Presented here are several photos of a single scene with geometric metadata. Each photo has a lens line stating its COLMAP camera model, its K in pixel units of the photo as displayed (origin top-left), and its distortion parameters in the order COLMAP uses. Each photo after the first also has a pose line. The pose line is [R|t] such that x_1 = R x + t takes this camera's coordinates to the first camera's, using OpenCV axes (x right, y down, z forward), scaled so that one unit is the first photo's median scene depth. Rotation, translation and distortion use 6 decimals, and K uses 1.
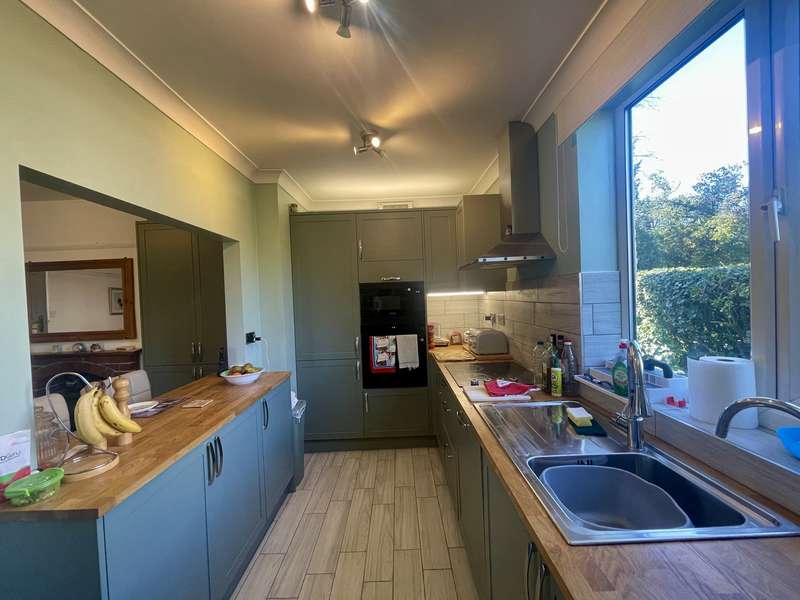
lens RADIAL K [[322.4, 0, 397.6], [0, 322.4, 301.6], [0, 0, 1]] dist [0.000105, -0.000054]
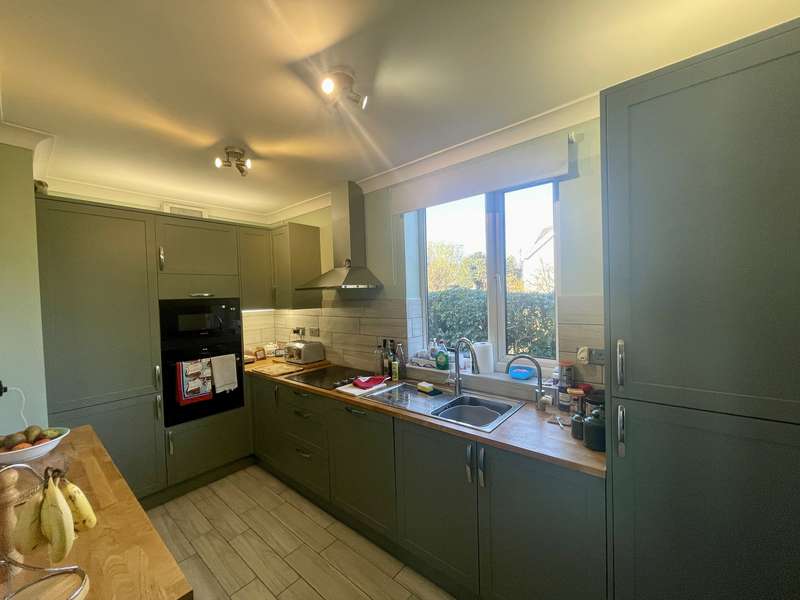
lens RADIAL K [[322.4, 0, 397.6], [0, 322.4, 301.6], [0, 0, 1]] dist [0.000105, -0.000054]
pose [[0.643991, 0.001614, 0.765032, -0.364227], [0.019600, 0.999635, -0.018608, -0.025979], [-0.764782, 0.026978, 0.643724, 0.007639]]
